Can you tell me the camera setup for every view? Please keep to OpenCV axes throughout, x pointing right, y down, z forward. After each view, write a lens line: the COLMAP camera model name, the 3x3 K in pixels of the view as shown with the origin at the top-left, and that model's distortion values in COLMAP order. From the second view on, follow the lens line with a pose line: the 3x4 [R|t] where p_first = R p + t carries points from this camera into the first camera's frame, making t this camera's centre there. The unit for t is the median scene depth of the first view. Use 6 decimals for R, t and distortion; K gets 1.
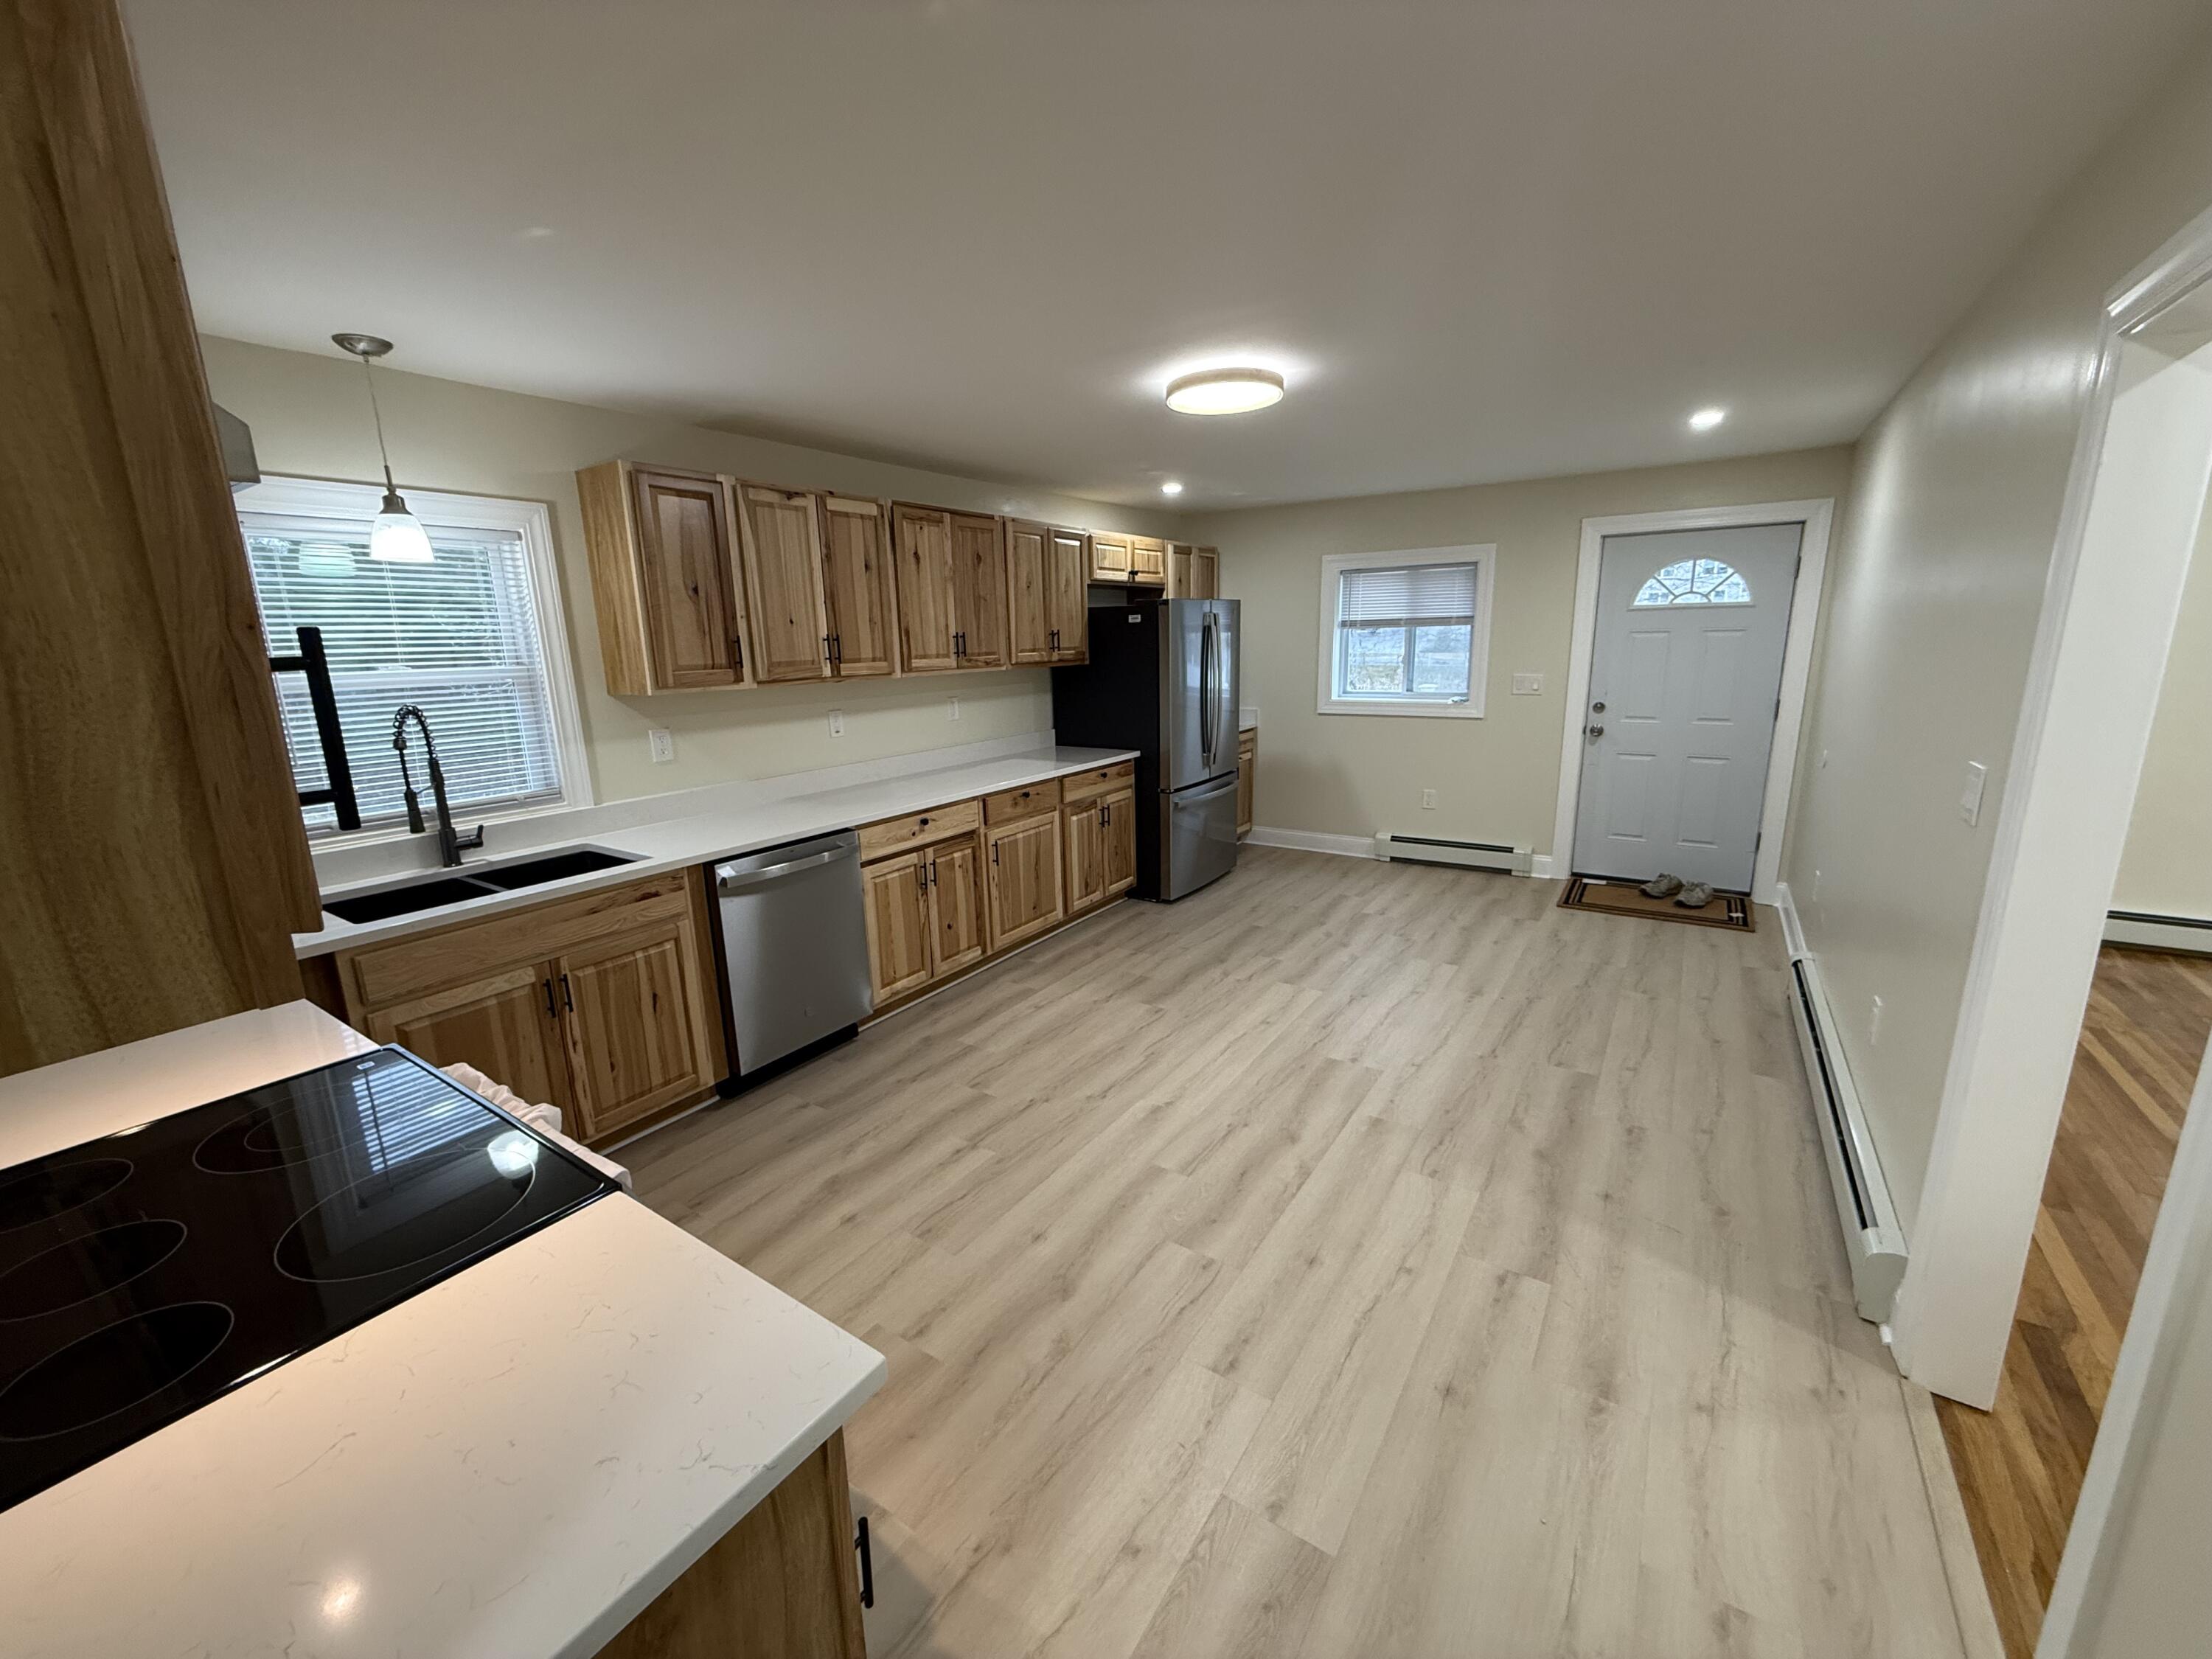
lens RADIAL K [[877.6, 0, 1099.0], [0, 877.6, 830.0], [0, 0, 1]] dist [-0.001003, -0.000055]
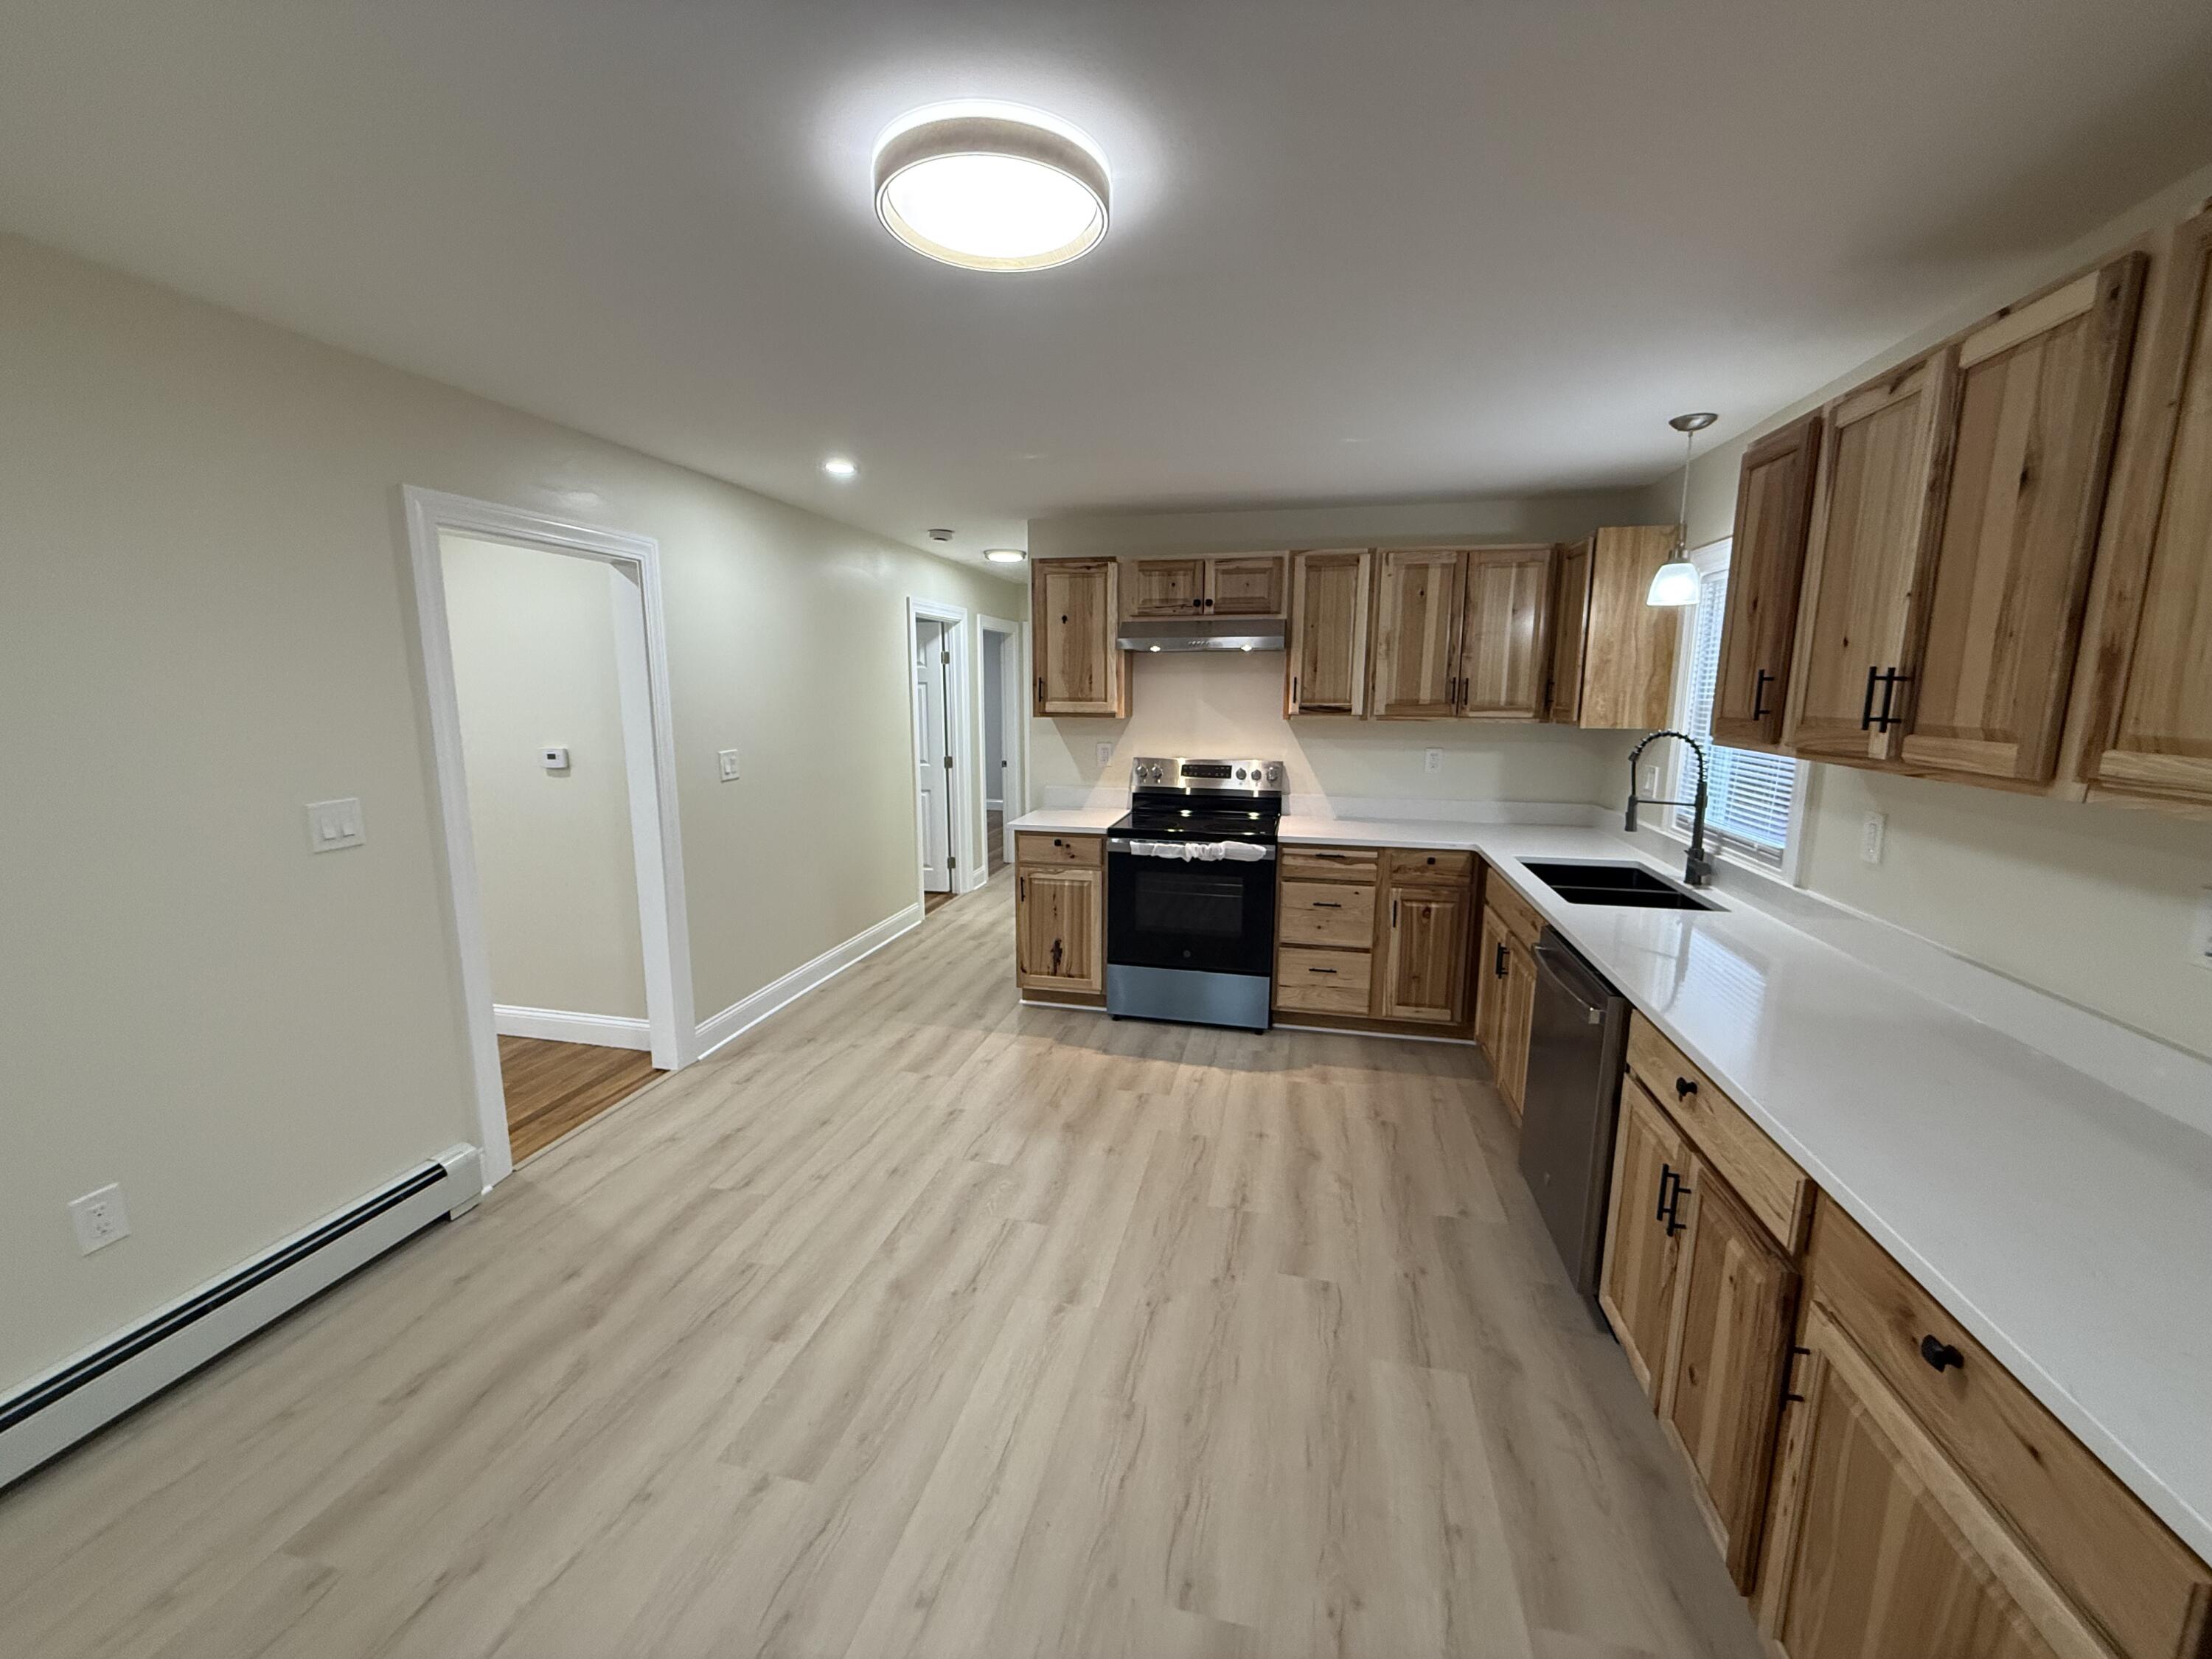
lens RADIAL K [[877.6, 0, 1099.0], [0, 877.6, 830.0], [0, 0, 1]] dist [-0.001003, -0.000055]
pose [[-0.934486, 0.079769, -0.346949, 0.220795], [-0.058605, 0.926807, 0.370938, -0.274001], [0.351144, 0.366969, -0.861412, 1.212222]]
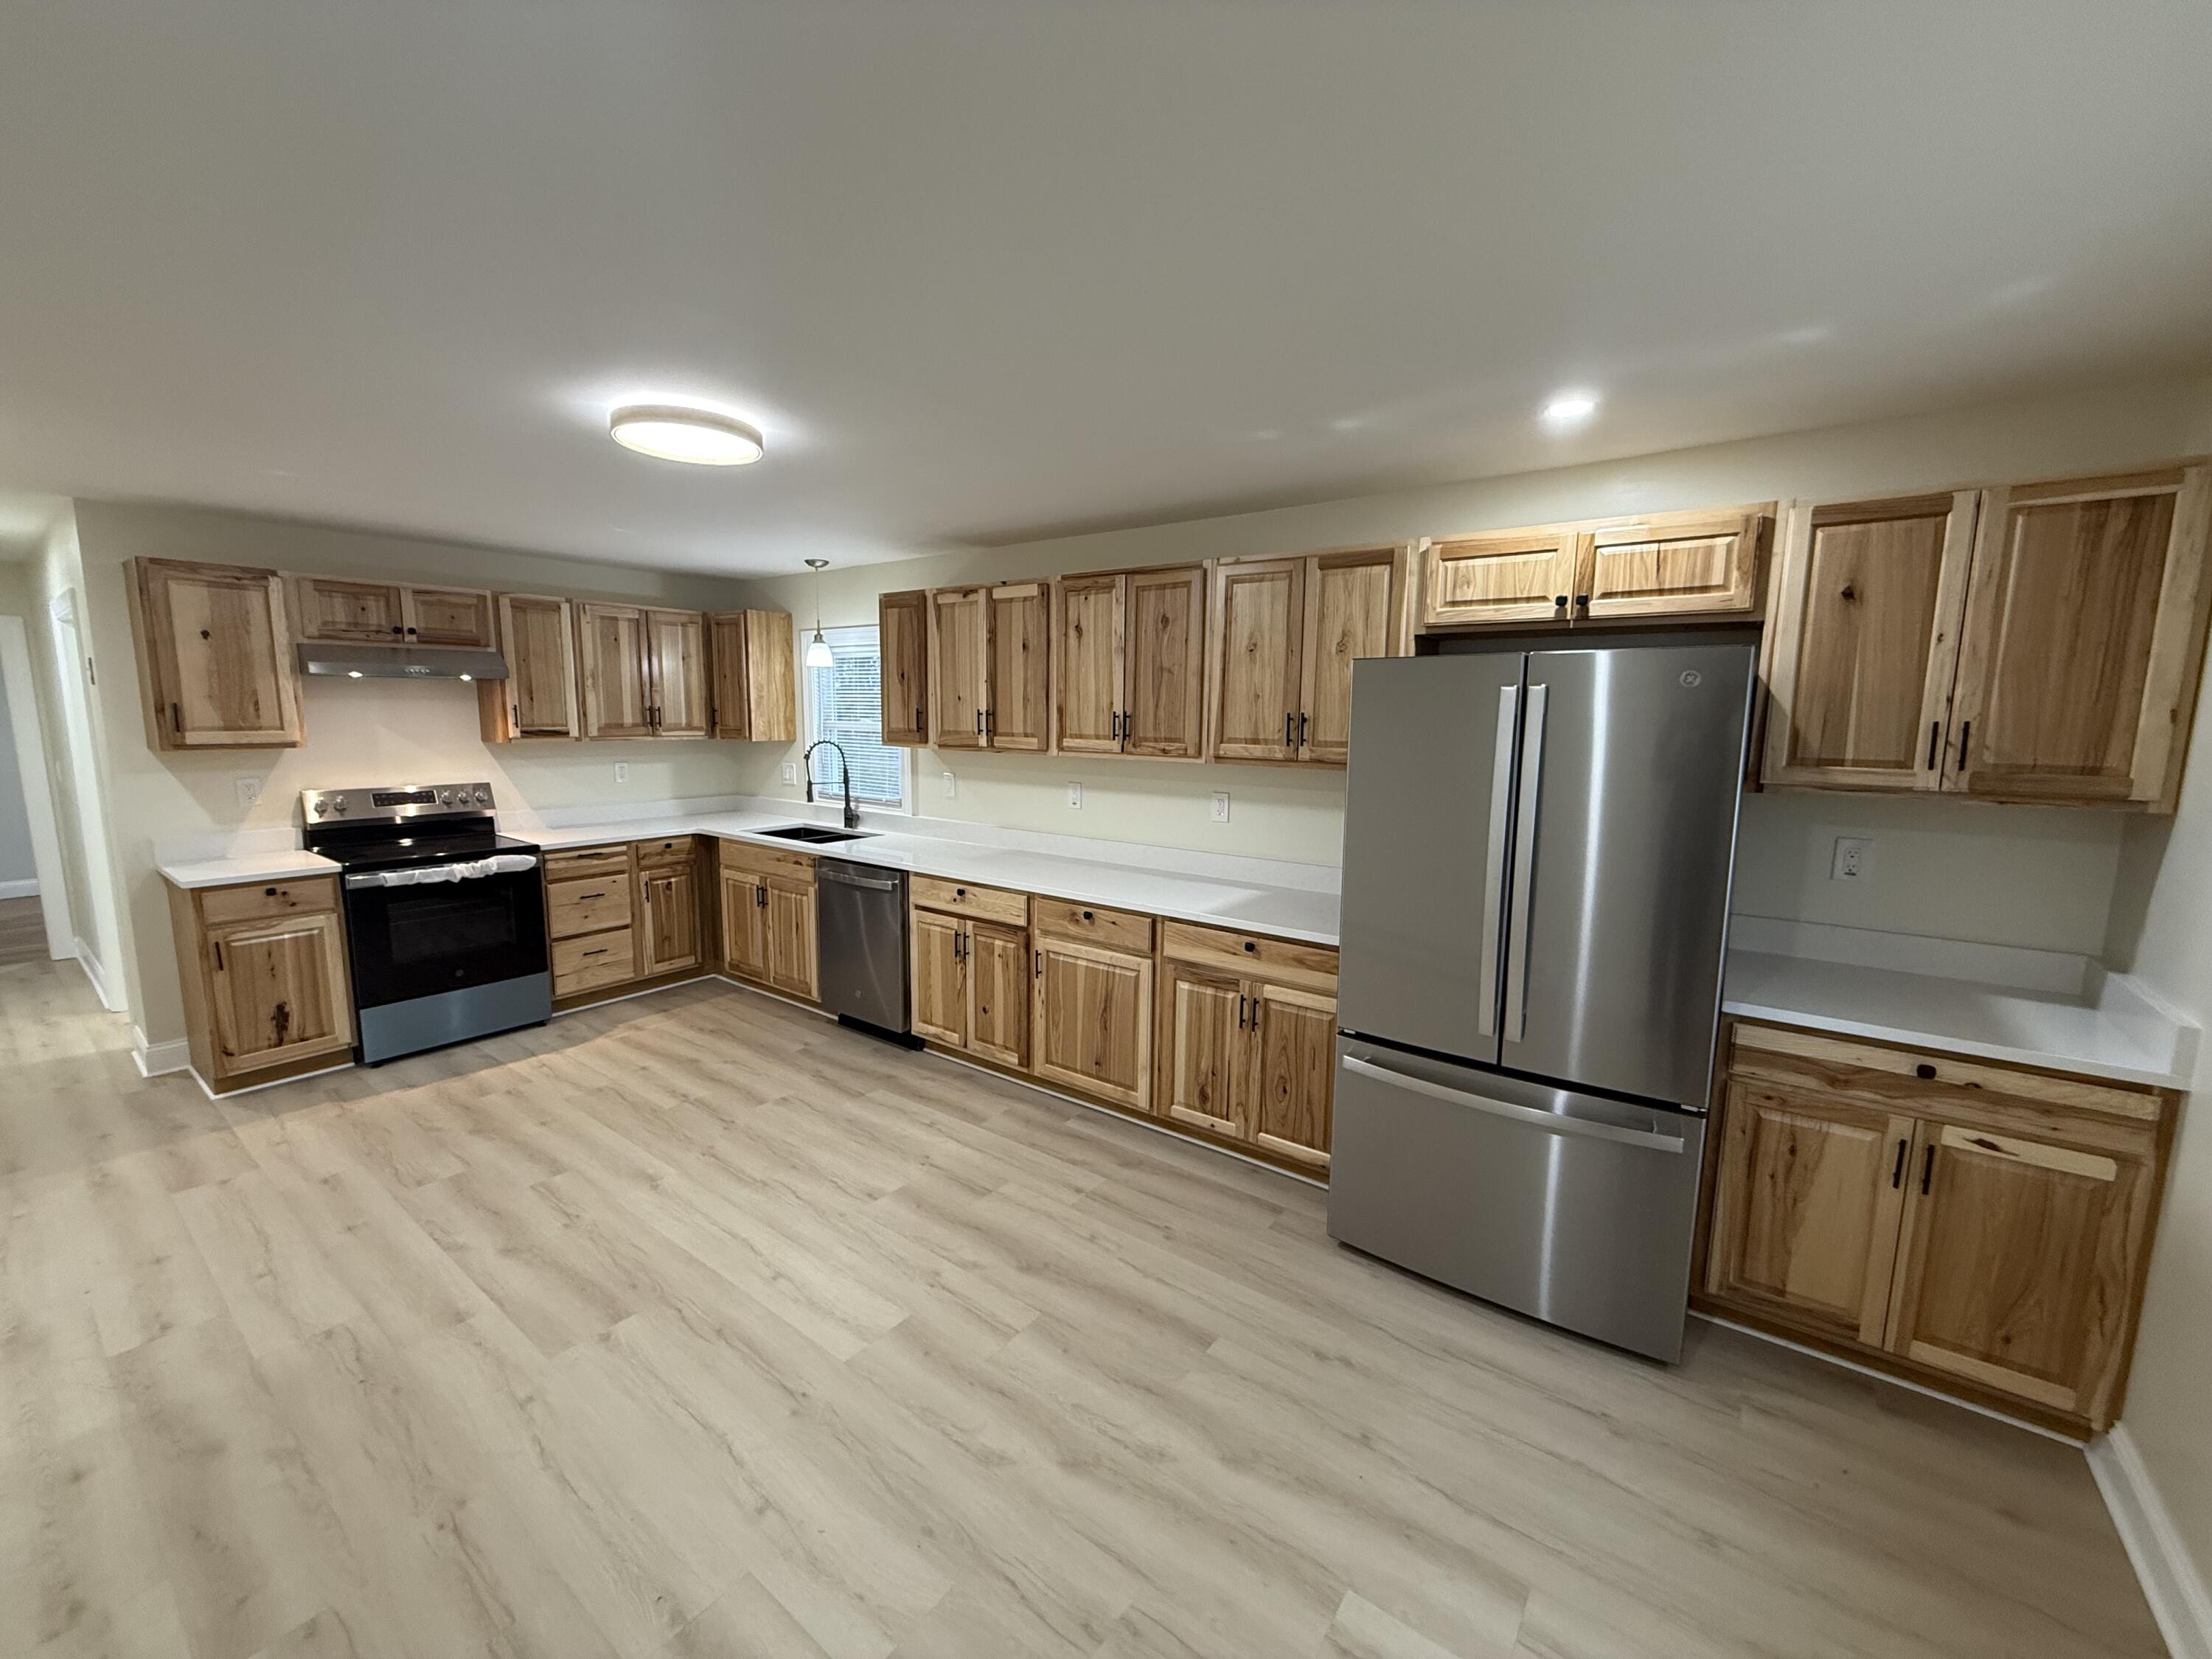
lens RADIAL K [[877.6, 0, 1099.0], [0, 877.6, 830.0], [0, 0, 1]] dist [-0.001003, -0.000055]
pose [[-0.050059, 0.160775, -0.985721, 0.775298], [-0.228112, 0.959030, 0.168006, -0.282608], [0.972347, 0.233265, -0.011333, 1.133143]]
